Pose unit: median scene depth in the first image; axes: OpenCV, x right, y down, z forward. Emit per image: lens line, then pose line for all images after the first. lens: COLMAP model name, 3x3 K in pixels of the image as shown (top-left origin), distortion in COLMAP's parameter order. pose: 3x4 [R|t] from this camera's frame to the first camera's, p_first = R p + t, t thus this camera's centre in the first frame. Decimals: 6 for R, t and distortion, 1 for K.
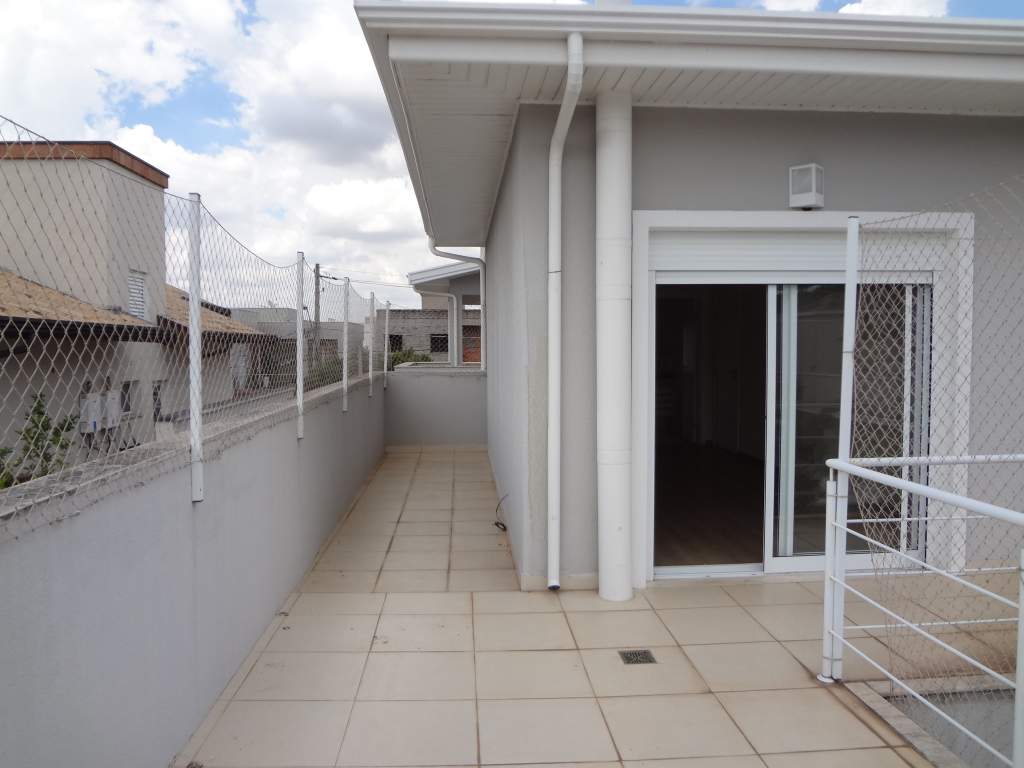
lens RADIAL K [[758.7, 0, 513.5], [0, 758.7, 384.2], [0, 0, 1]] dist [-0.038130, -0.003360]
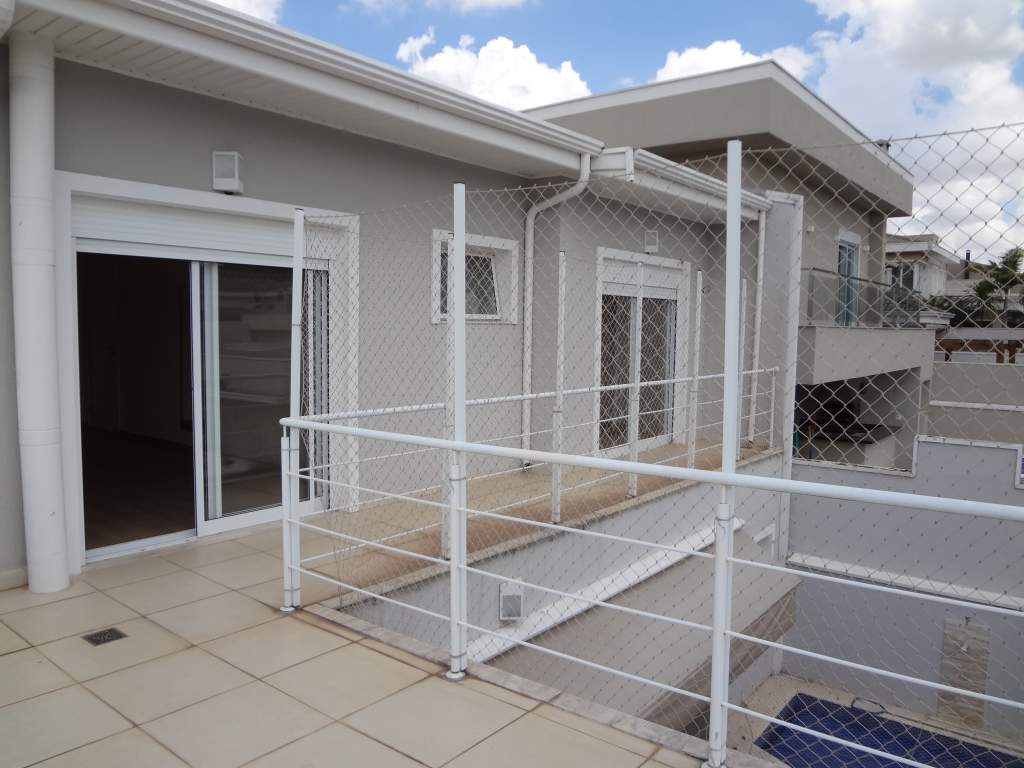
lens RADIAL K [[758.7, 0, 508.5], [0, 758.7, 385.2], [0, 0, 1]] dist [-0.038130, -0.003360]
pose [[0.676570, -0.037093, 0.735444, -0.171744], [0.016192, 0.999238, 0.035502, 0.011166], [-0.736200, -0.012111, 0.676655, -0.030505]]
